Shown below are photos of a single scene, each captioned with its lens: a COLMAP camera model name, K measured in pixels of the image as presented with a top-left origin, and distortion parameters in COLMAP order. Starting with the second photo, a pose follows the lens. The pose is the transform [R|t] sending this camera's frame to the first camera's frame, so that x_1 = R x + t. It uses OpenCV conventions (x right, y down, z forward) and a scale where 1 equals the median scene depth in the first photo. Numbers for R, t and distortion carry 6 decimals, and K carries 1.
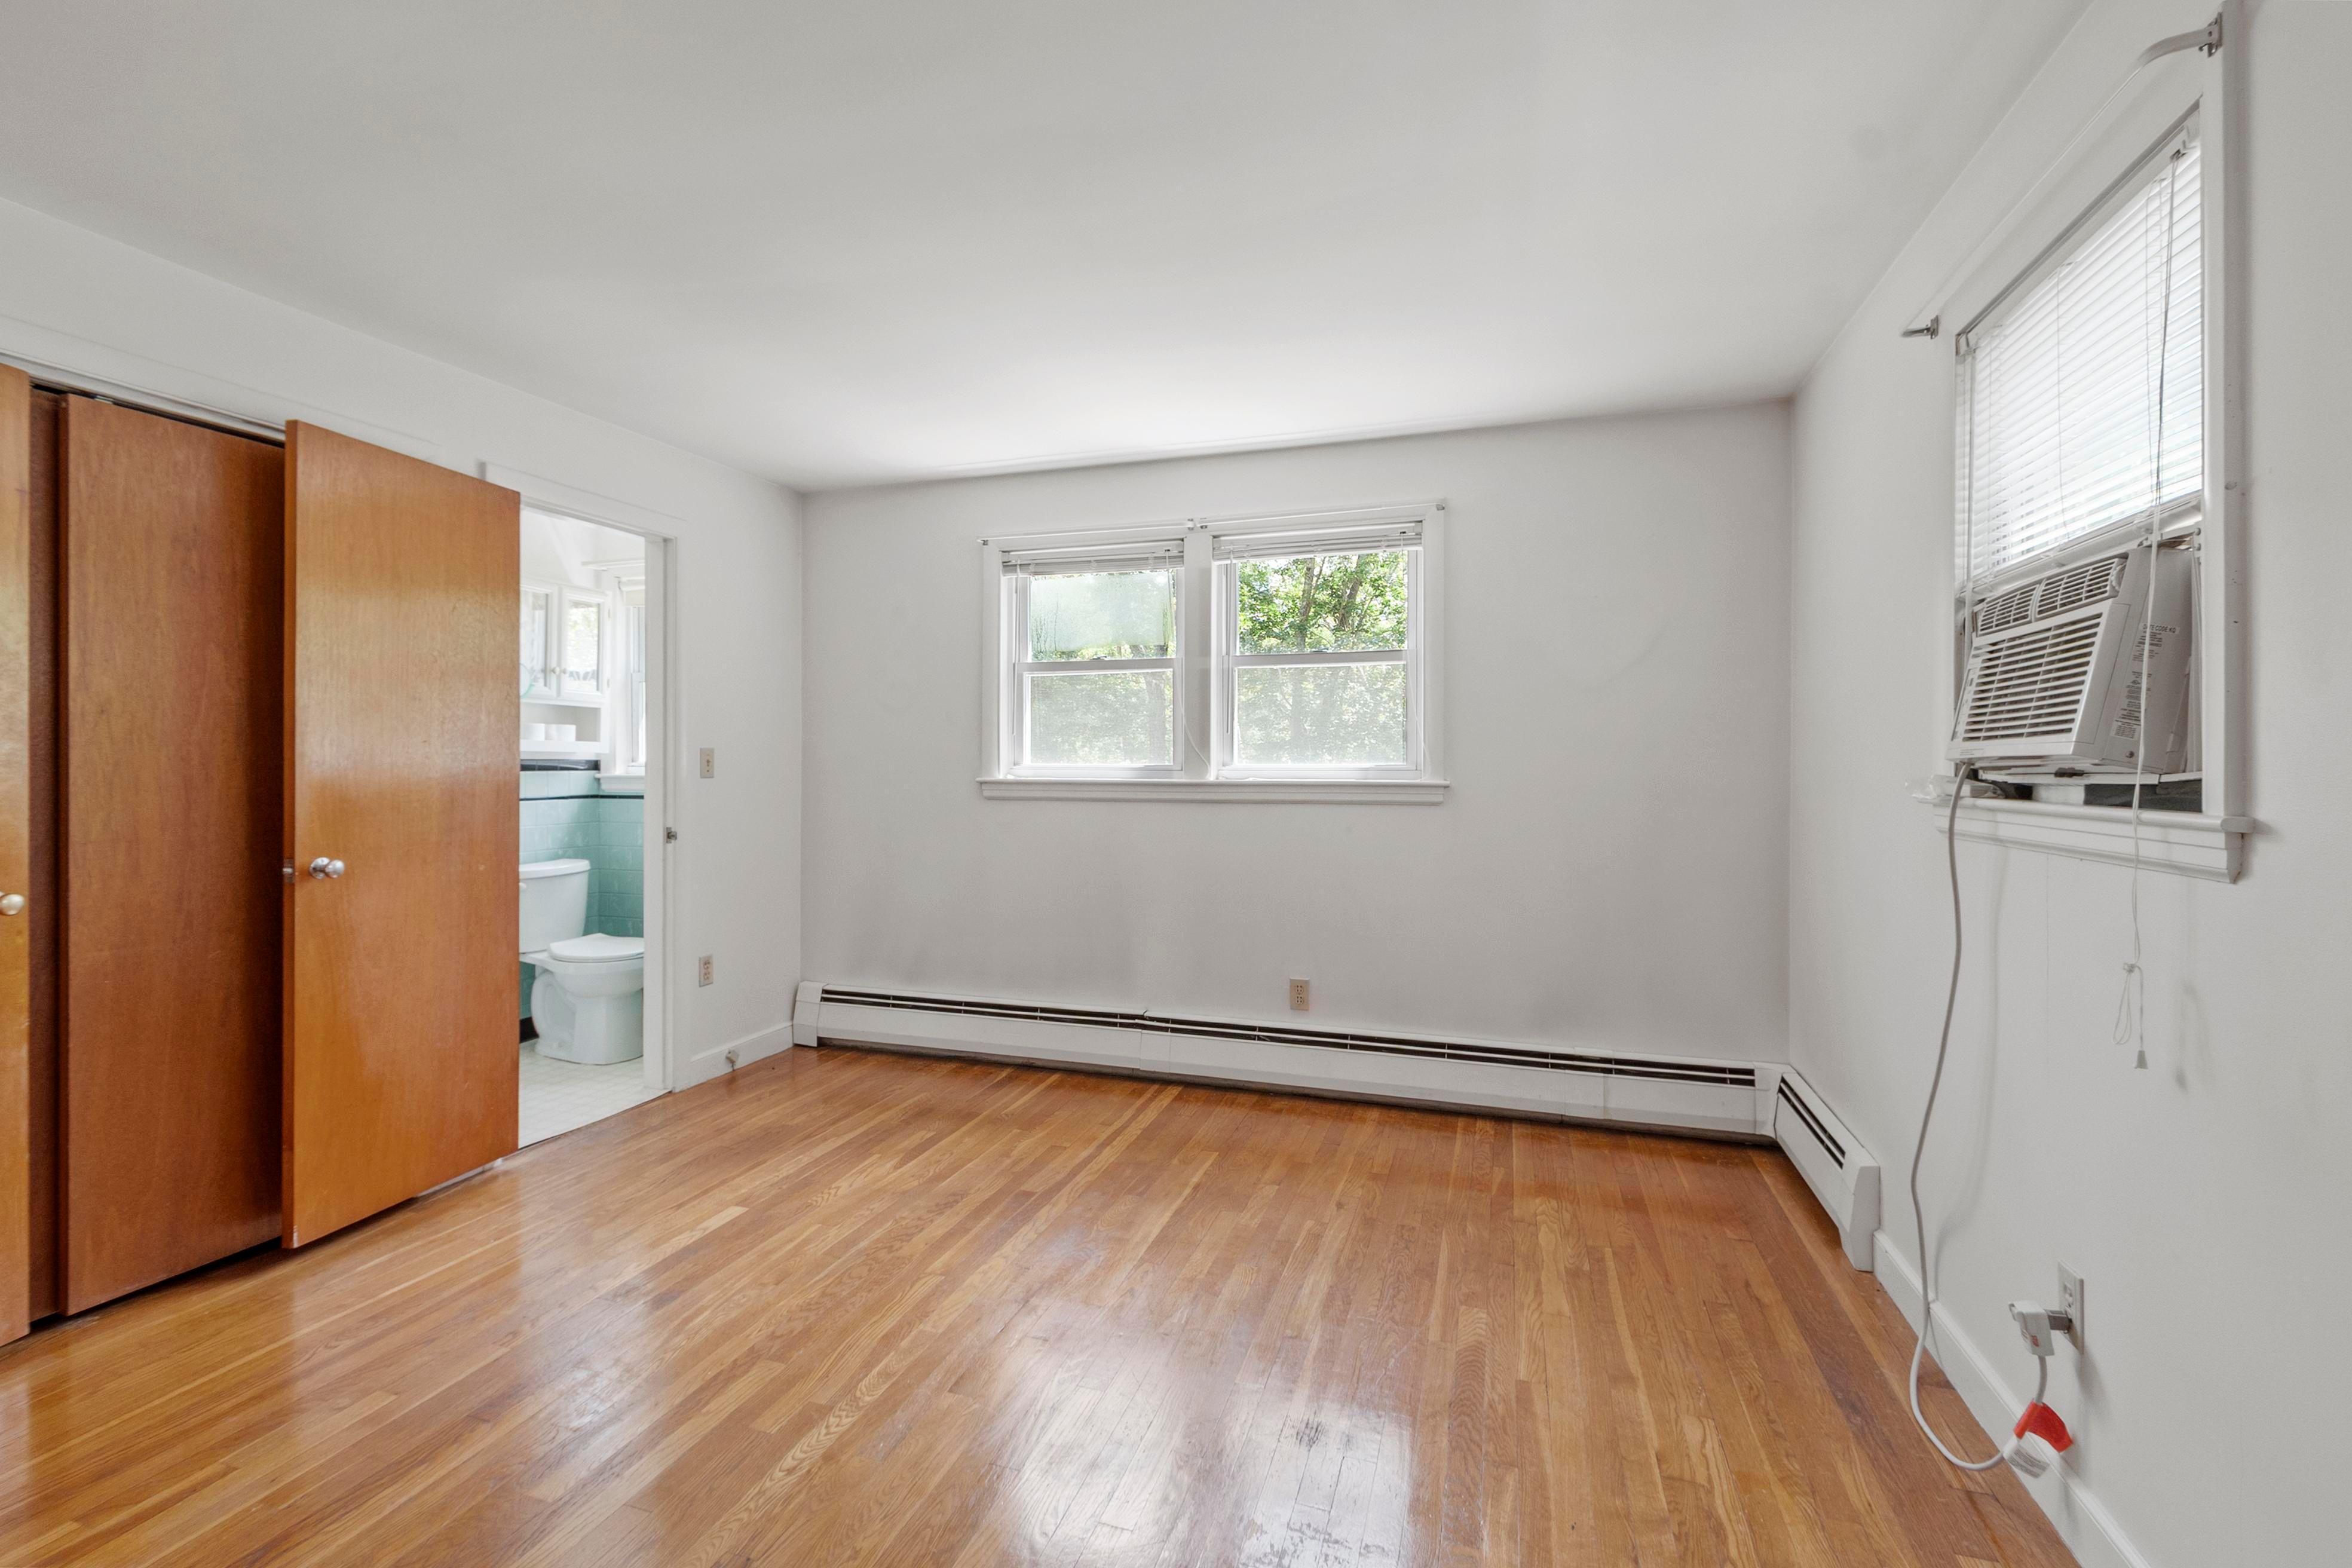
lens RADIAL K [[1019.0, 0, 1176.8], [0, 1019.0, 764.3], [0, 0, 1]] dist [-0.001013, -0.000499]
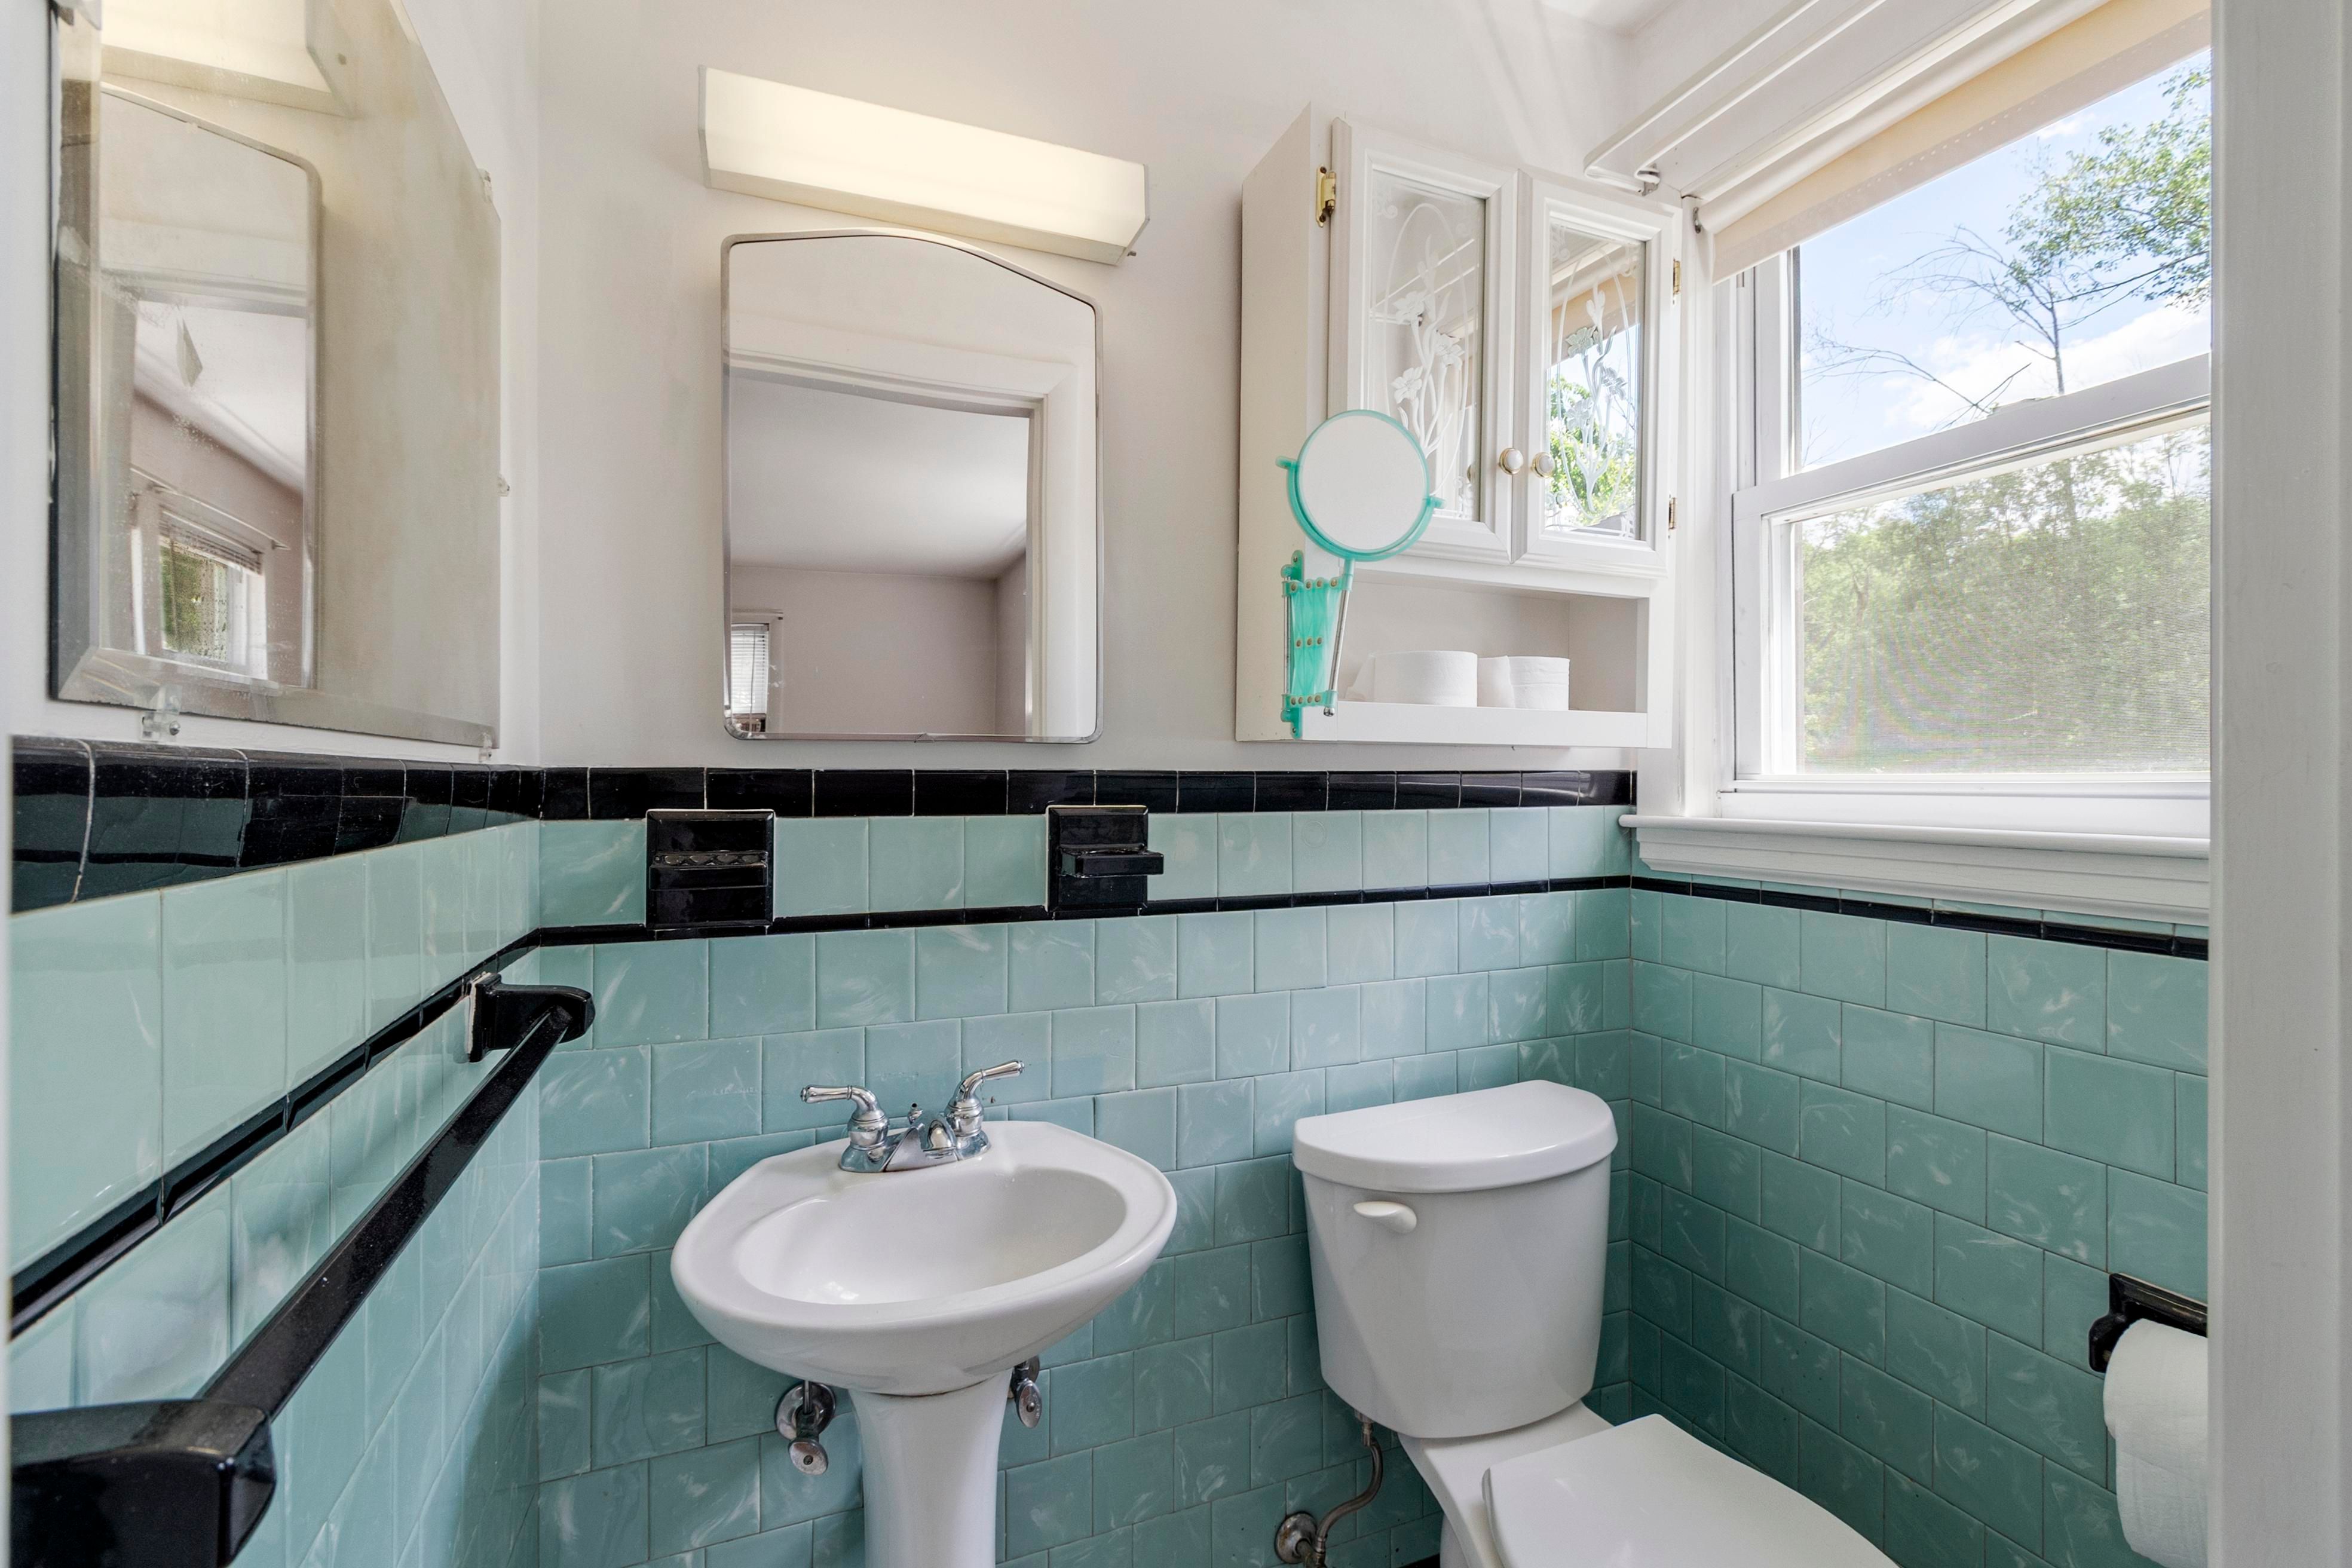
lens RADIAL K [[1019.0, 0, 1173.1], [0, 1019.0, 782.1], [0, 0, 1]] dist [-0.001013, -0.000499]
pose [[0.630959, 0.003832, -0.775807, -0.405470], [-0.005428, 0.999985, 0.000525, -0.000439], [0.775798, 0.003880, 0.630970, 0.677270]]
